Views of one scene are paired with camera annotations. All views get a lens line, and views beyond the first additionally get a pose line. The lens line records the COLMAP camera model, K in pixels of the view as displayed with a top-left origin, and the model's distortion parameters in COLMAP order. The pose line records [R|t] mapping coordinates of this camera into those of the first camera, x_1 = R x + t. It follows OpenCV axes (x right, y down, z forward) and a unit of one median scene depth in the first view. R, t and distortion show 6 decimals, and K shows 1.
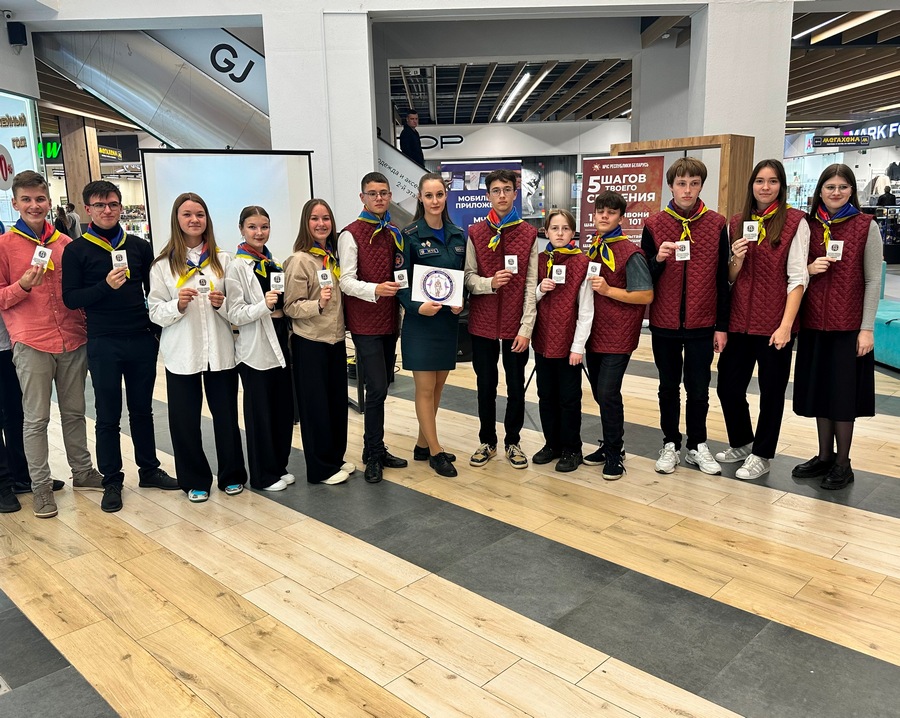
lens RADIAL K [[754.4, 0, 457.8], [0, 754.4, 369.9], [0, 0, 1]] dist [0.031347, -0.080898]
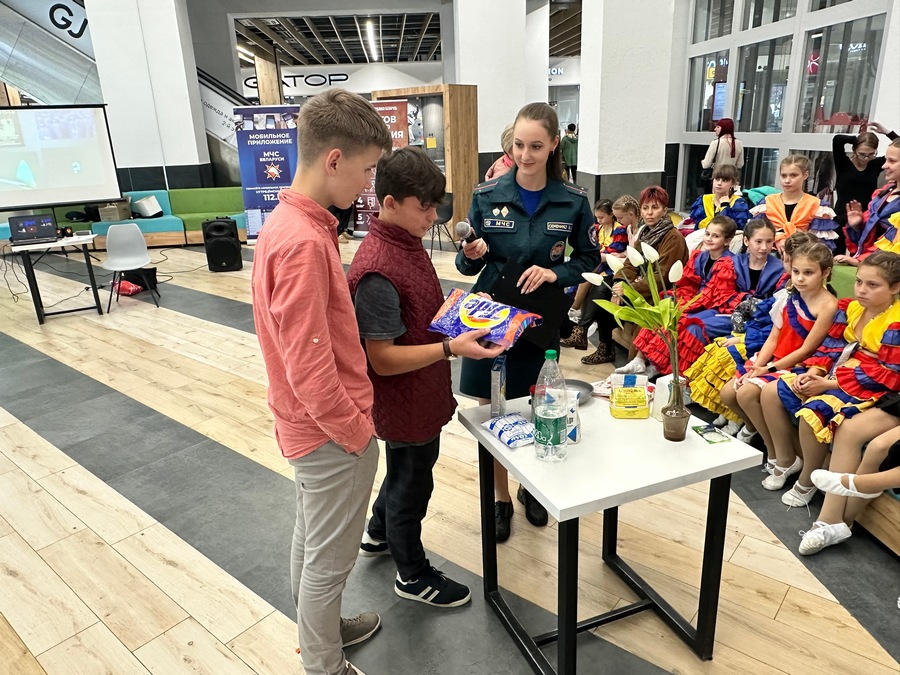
lens RADIAL K [[636.0, 0, 470.0], [0, 636.0, 334.5], [0, 0, 1]] dist [0.010733, -0.027473]
pose [[0.994205, -0.046449, 0.096950, 0.240349], [0.036932, 0.994525, 0.097751, 0.005356], [-0.100960, -0.093604, 0.990477, -0.093676]]
